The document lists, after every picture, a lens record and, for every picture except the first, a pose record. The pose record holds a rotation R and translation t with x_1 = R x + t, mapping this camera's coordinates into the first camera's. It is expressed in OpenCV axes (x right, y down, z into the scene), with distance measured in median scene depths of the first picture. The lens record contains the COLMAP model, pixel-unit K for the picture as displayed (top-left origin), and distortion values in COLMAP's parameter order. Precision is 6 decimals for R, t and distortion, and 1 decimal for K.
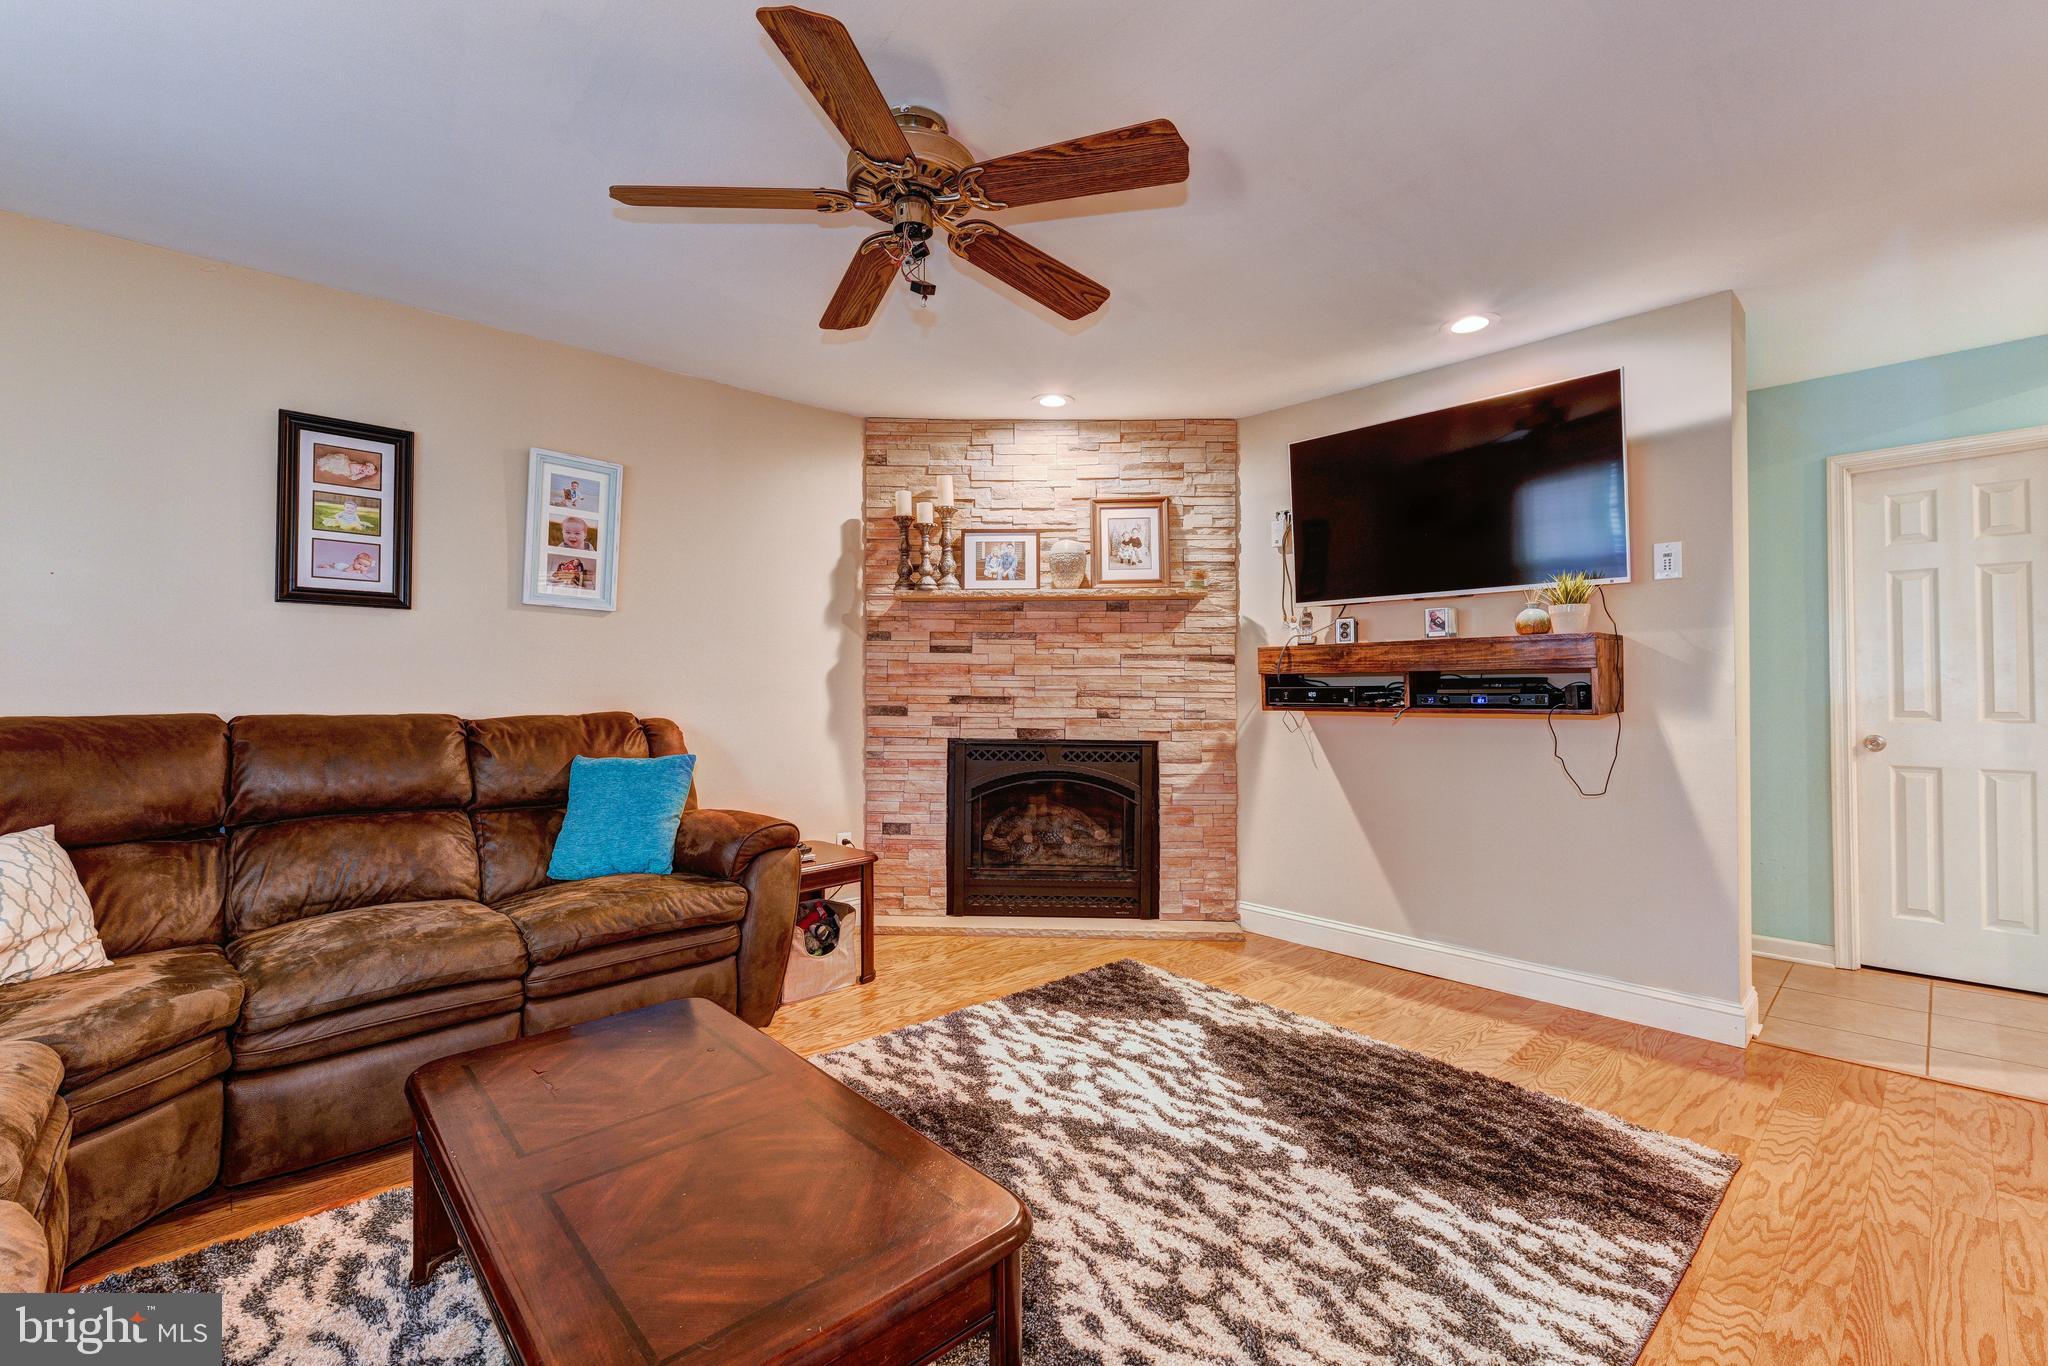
lens RADIAL K [[873.5, 0, 1031.4], [0, 873.5, 681.0], [0, 0, 1]] dist [0.016972, -0.009156]
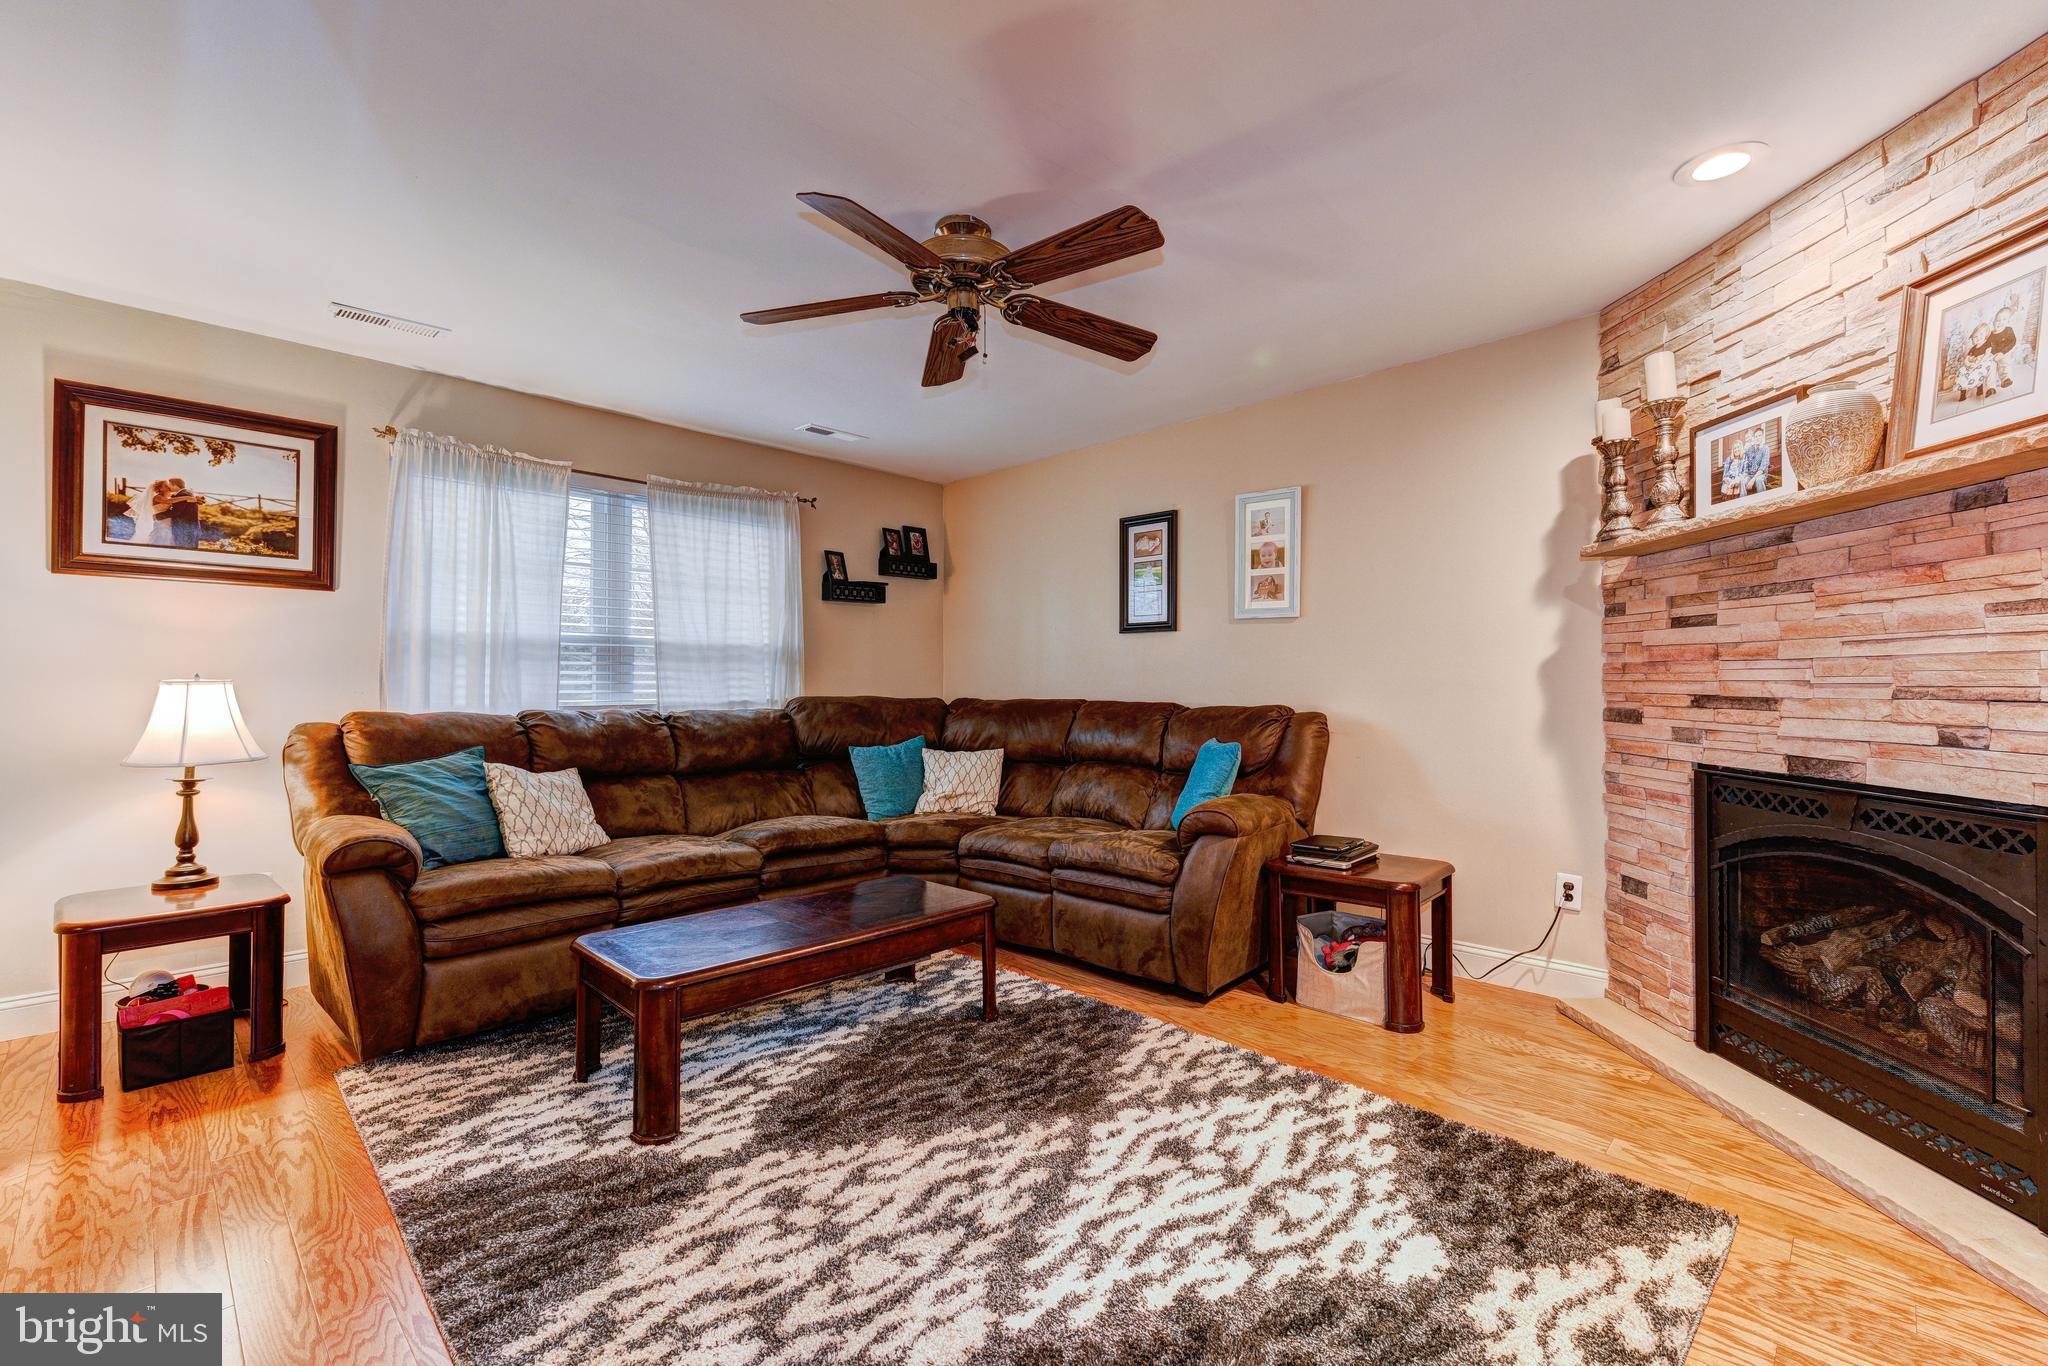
lens RADIAL K [[873.5, 0, 1031.4], [0, 873.5, 681.0], [0, 0, 1]] dist [0.016972, -0.009156]
pose [[0.036578, -0.006812, -0.999308, 0.532834], [0.009666, 0.999932, -0.006463, 0.006343], [0.999284, -0.009423, 0.036641, 0.509017]]
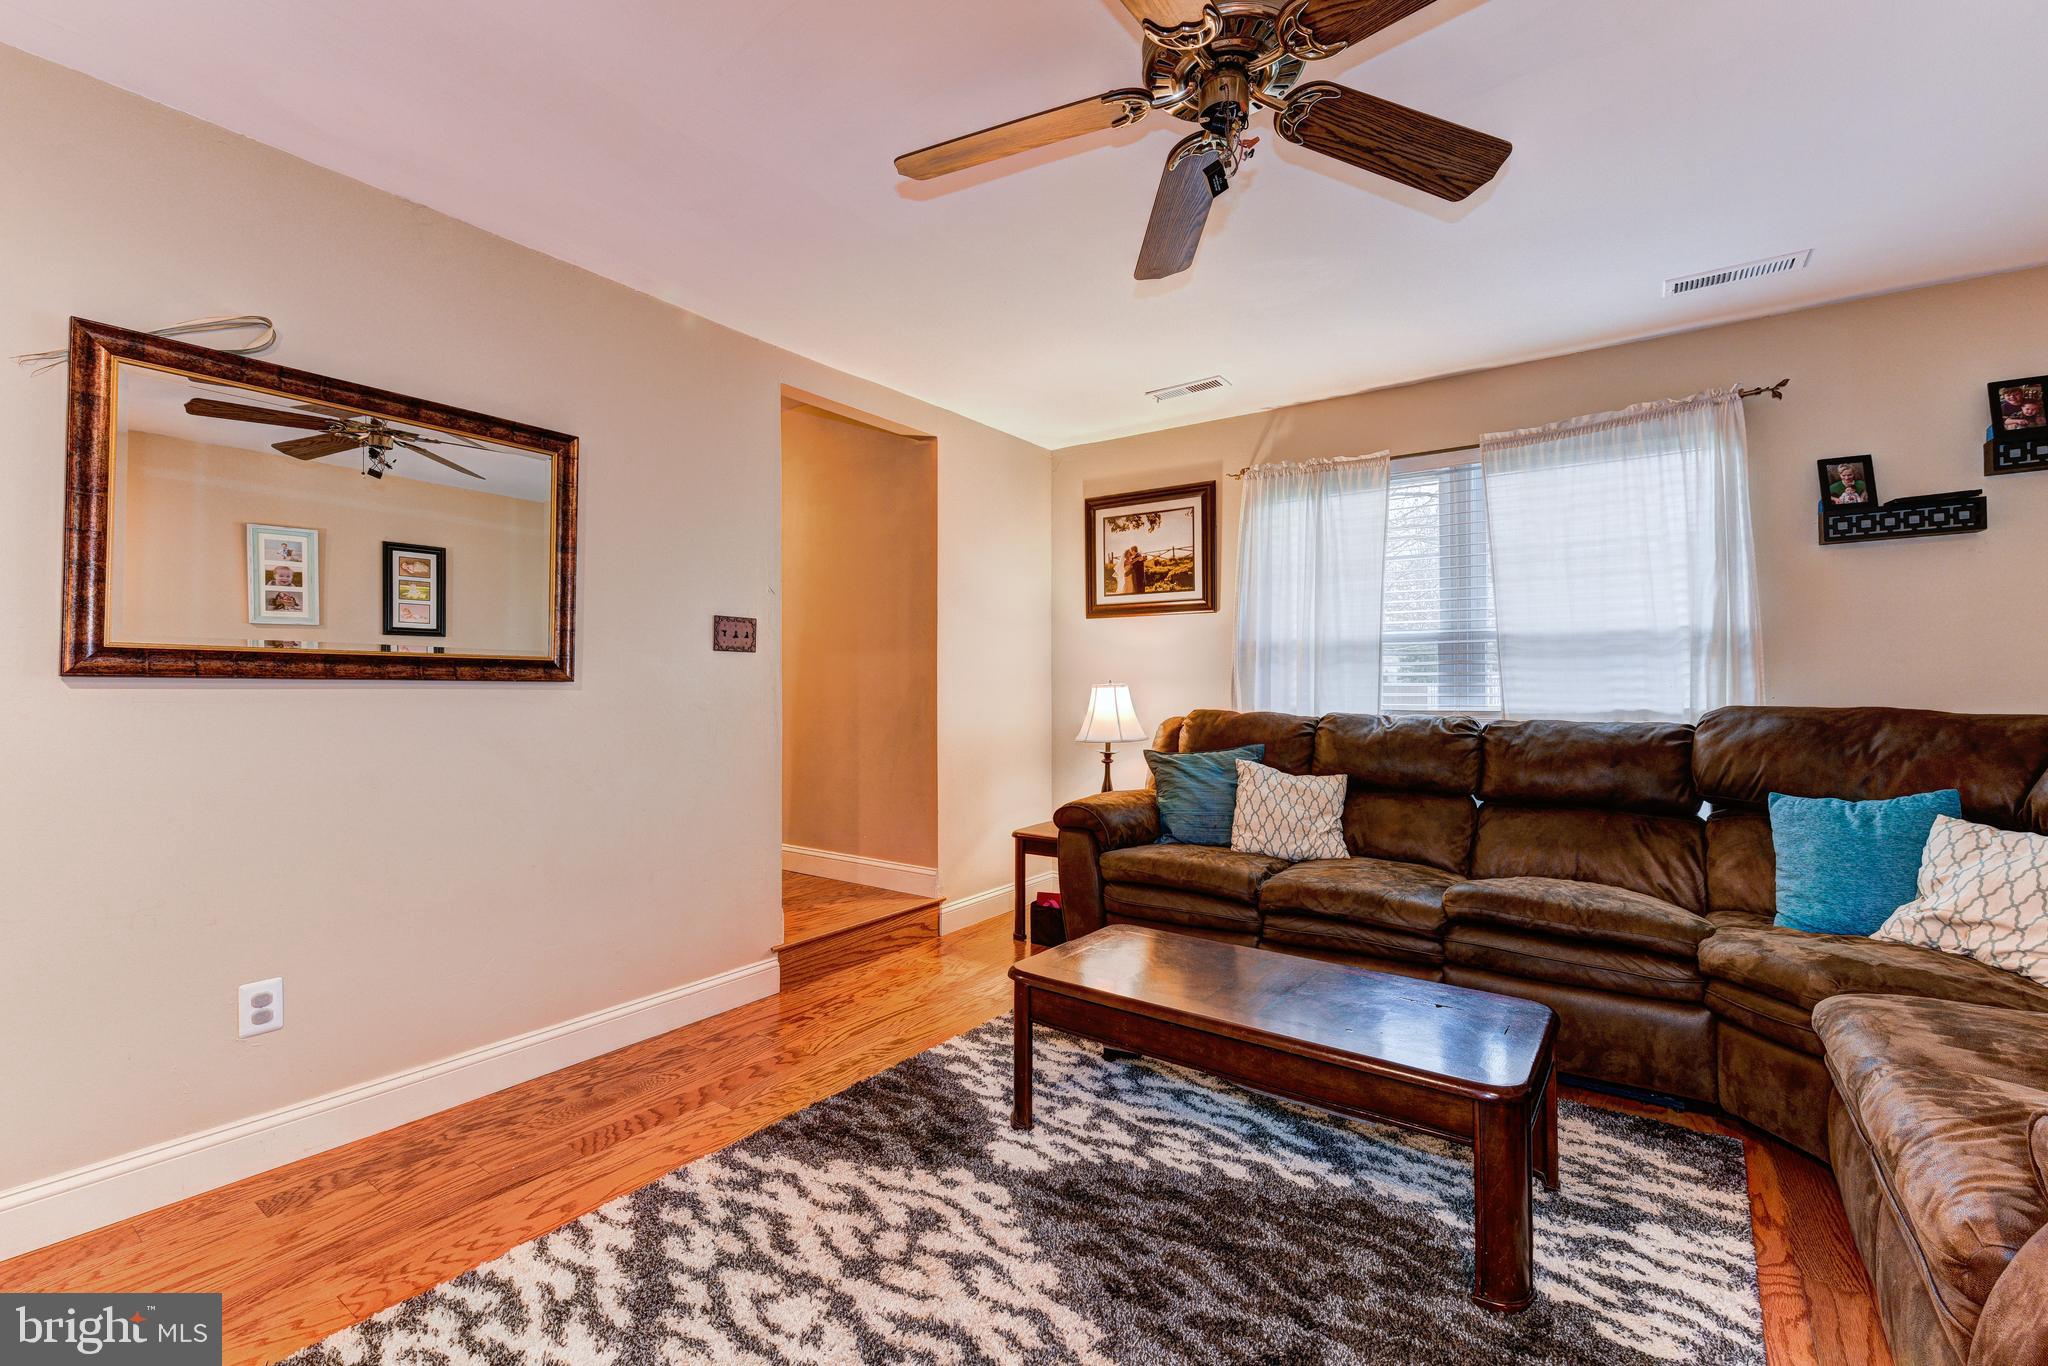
lens RADIAL K [[869.0, 0, 1024.0], [0, 869.0, 683.0], [0, 0, 1]] dist [-0.000641, -0.000182]
pose [[-0.983139, -0.001680, -0.182850, 0.091035], [0.000879, 0.999903, -0.013911, 0.006919], [0.182855, -0.013837, -0.983042, 0.843816]]
